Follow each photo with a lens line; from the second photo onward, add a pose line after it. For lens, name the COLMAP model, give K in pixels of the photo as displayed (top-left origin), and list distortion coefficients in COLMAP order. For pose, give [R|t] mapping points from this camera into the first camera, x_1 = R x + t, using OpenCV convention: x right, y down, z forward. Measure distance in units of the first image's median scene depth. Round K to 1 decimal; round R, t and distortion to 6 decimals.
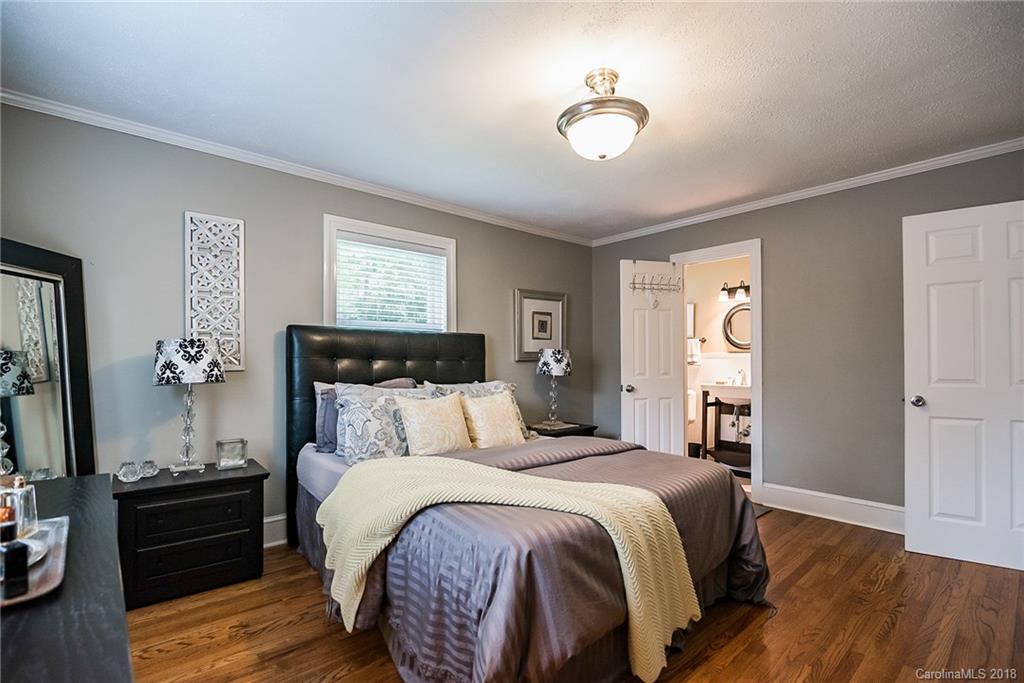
lens RADIAL K [[478.7, 0, 504.0], [0, 478.7, 349.1], [0, 0, 1]] dist [-0.018013, -0.000585]
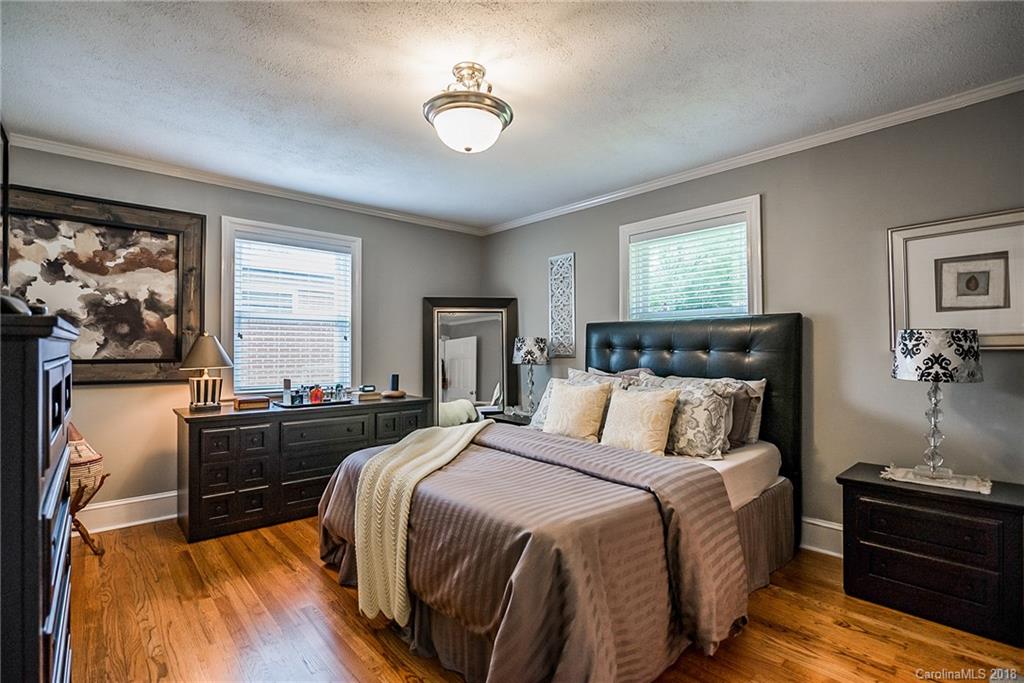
lens RADIAL K [[478.7, 0, 503.6], [0, 478.7, 344.1], [0, 0, 1]] dist [-0.018013, -0.000585]
pose [[-0.004815, -0.016970, -0.999844, 0.577217], [0.016178, 0.999724, -0.017046, 0.016063], [0.999858, -0.016258, -0.004539, 0.518144]]
